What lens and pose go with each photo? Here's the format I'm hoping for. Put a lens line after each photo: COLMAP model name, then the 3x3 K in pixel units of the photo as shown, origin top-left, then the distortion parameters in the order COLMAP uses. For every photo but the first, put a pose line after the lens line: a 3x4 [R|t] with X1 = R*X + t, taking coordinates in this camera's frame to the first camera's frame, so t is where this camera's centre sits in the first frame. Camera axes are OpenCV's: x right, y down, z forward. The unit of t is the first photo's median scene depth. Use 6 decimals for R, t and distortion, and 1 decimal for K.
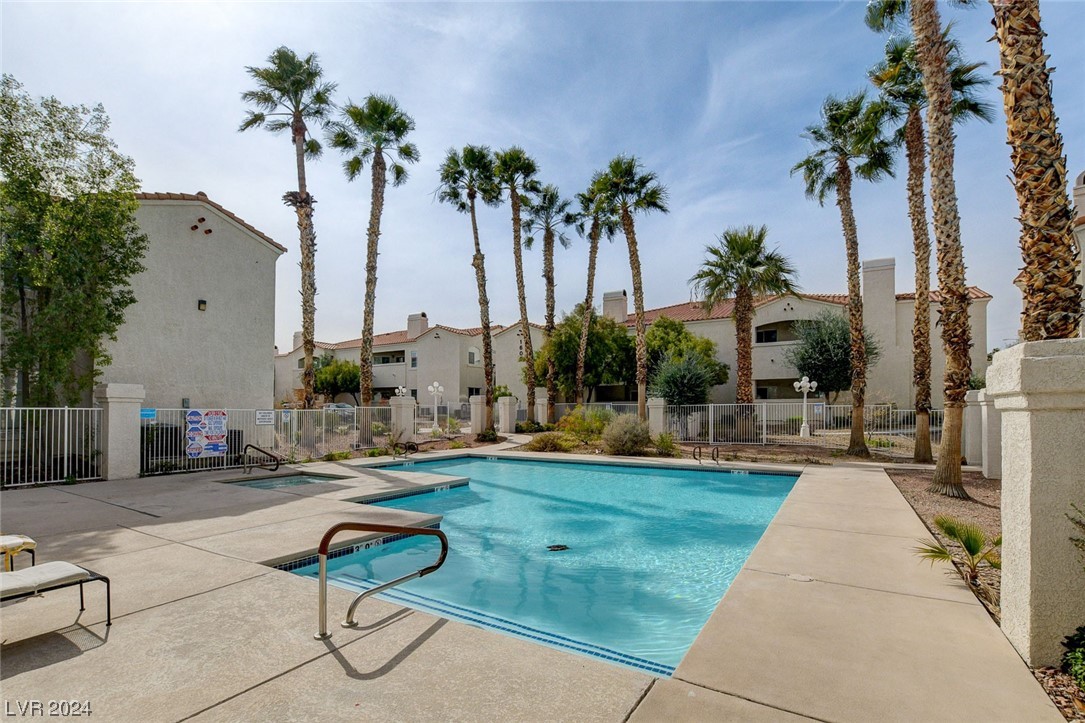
lens RADIAL K [[504.4, 0, 509.5], [0, 504.4, 408.3], [0, 0, 1]] dist [-0.023773, -0.000226]
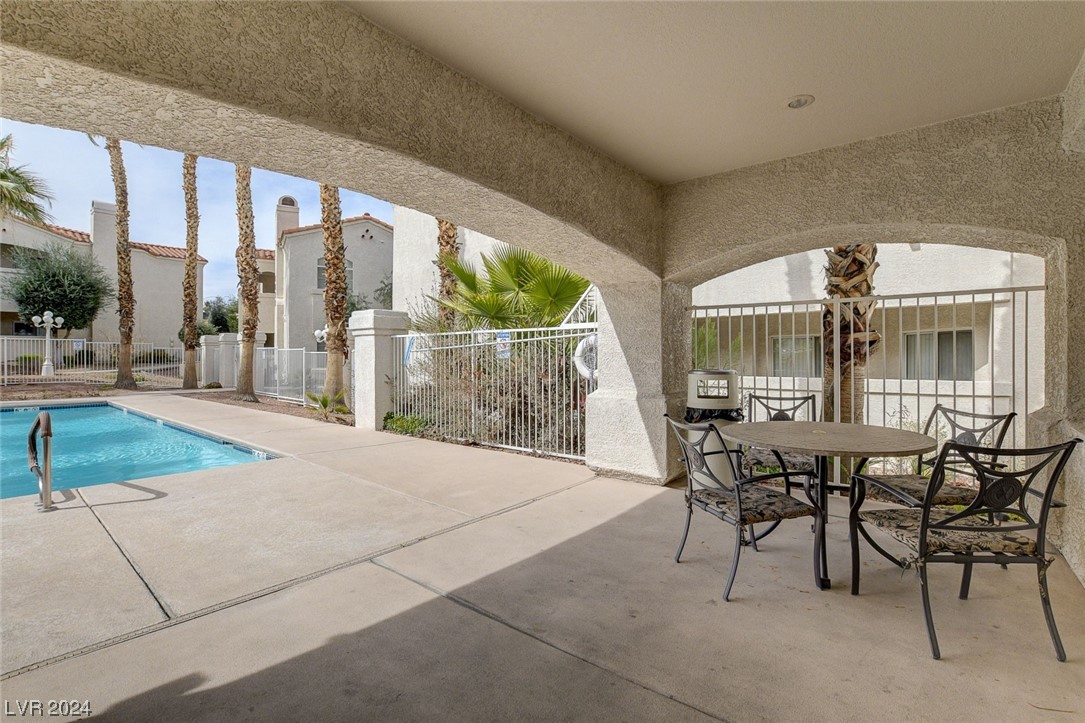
lens RADIAL K [[504.4, 0, 541.3], [0, 504.4, 358.6], [0, 0, 1]] dist [-0.023773, -0.000226]
pose [[0.134161, -0.000121, 0.990960, -0.213068], [-0.008874, 0.999960, 0.001324, 0.016794], [-0.990920, -0.008971, 0.134155, -0.036267]]
